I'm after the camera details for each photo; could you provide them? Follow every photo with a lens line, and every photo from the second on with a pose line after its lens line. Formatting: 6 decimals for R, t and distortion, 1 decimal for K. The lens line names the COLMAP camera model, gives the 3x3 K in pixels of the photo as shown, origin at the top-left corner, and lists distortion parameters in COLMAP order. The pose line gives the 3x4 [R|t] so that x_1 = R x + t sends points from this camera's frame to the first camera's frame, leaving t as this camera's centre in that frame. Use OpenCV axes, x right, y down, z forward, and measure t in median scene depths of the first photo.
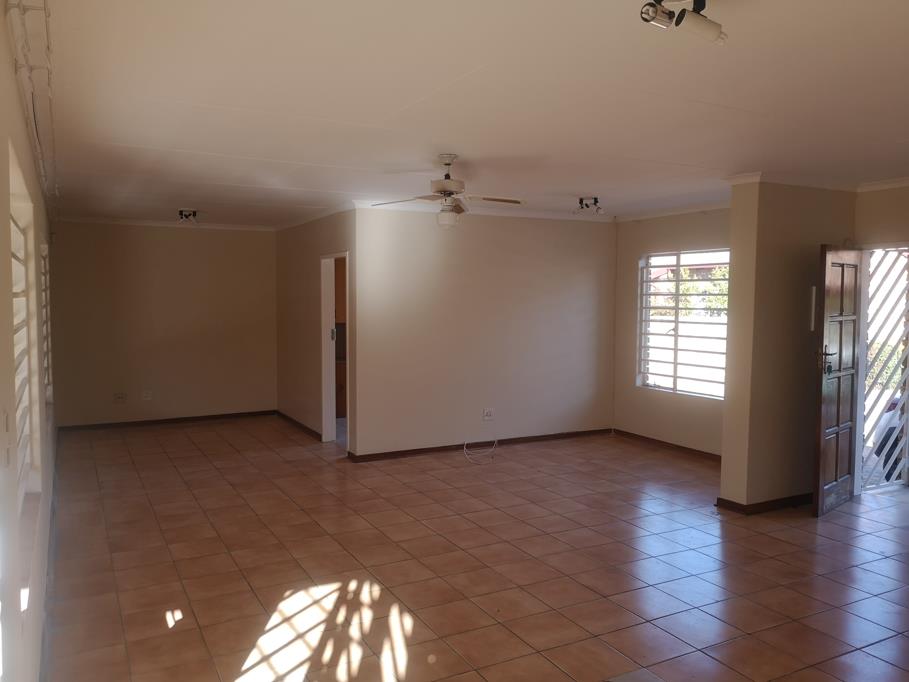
lens RADIAL K [[723.5, 0, 457.7], [0, 723.5, 341.3], [0, 0, 1]] dist [0.000696, 0.010557]
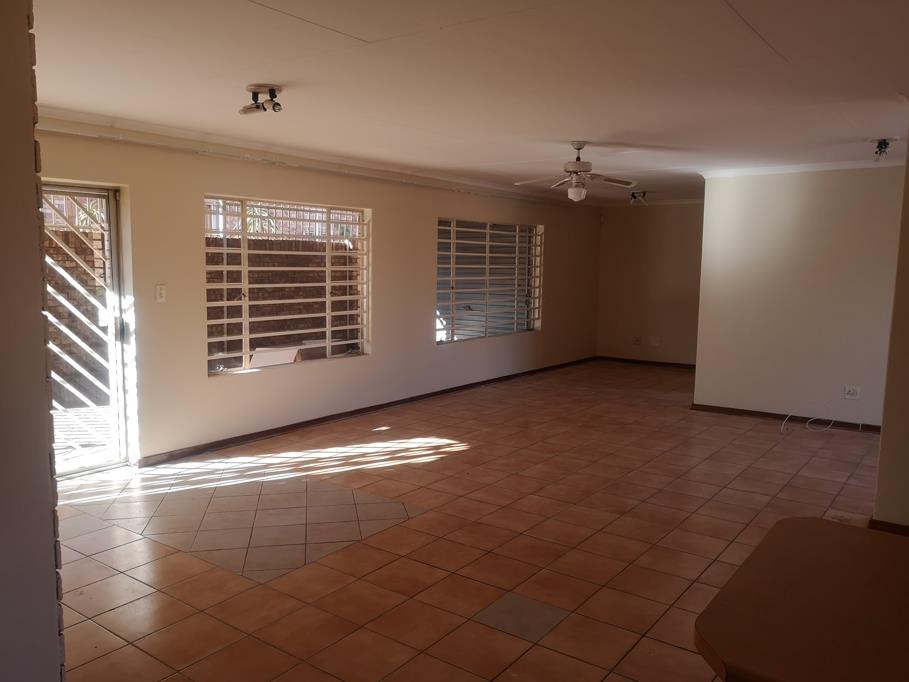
lens RADIAL K [[723.5, 0, 451.8], [0, 723.5, 339.1], [0, 0, 1]] dist [0.000696, 0.010557]
pose [[0.432117, 0.097206, -0.896563, 0.923002], [-0.067375, 0.994875, 0.075392, 0.000993], [0.899297, 0.027827, 0.436452, 0.240789]]
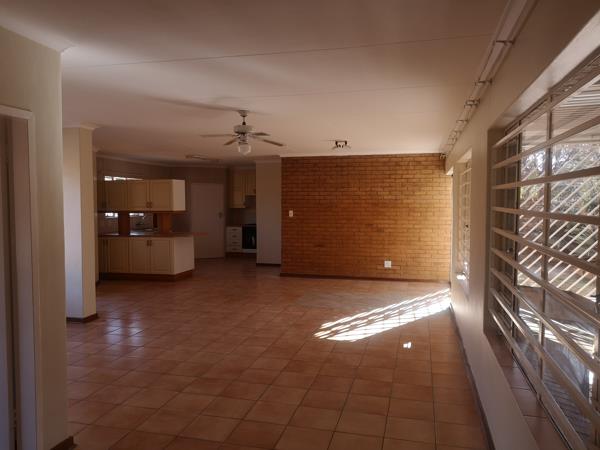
lens RADIAL K [[477.6, 0, 298.0], [0, 477.6, 225.9], [0, 0, 1]] dist [0.000696, 0.010557]
pose [[-0.736737, -0.039336, 0.675035, -0.765111], [0.036720, 0.994506, 0.098029, -0.084712], [-0.675182, 0.097009, -0.731244, 1.551554]]
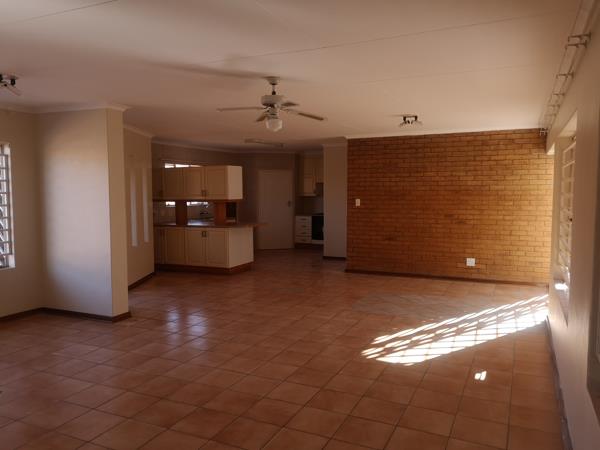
lens RADIAL K [[477.6, 0, 296.5], [0, 477.6, 227.4], [0, 0, 1]] dist [0.000696, 0.010557]
pose [[-0.593753, -0.065358, 0.801989, -0.692587], [0.050588, 0.991692, 0.118270, -0.070873], [-0.803056, 0.110794, -0.585514, 1.350149]]
